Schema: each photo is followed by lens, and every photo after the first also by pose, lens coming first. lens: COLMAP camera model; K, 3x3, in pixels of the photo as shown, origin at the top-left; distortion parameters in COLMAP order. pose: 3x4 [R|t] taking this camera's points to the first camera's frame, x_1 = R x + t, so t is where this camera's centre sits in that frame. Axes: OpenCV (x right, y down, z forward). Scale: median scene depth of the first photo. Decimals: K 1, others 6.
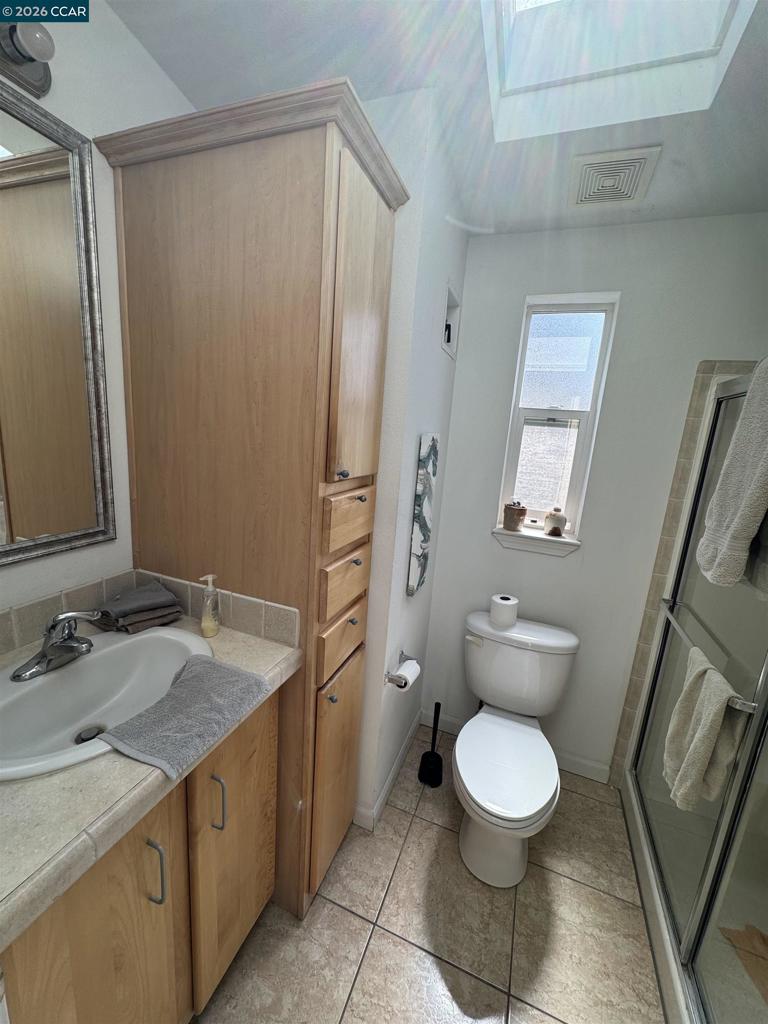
lens RADIAL K [[408.3, 0, 385.0], [0, 408.3, 512.9], [0, 0, 1]] dist [-0.001855, 0.000373]
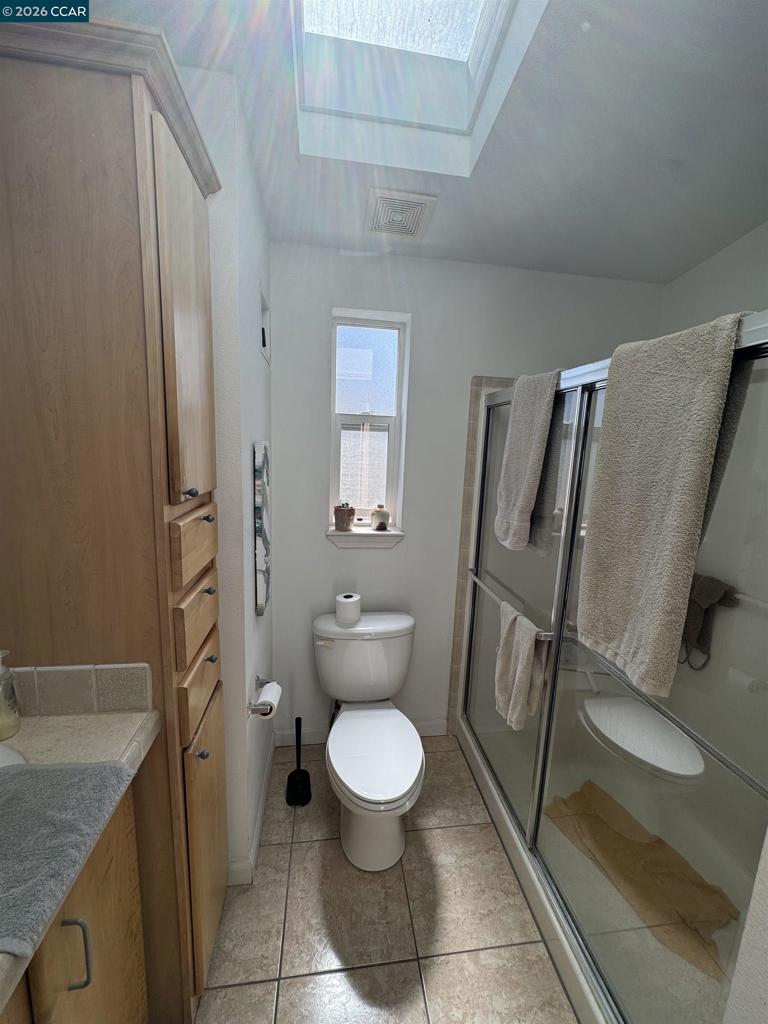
lens RADIAL K [[408.3, 0, 385.0], [0, 408.3, 512.9], [0, 0, 1]] dist [-0.001855, 0.000373]
pose [[0.873317, -0.118537, 0.472511, -0.113404], [0.123389, 0.992139, 0.020841, -0.014980], [-0.471267, 0.040102, 0.881079, 0.037911]]
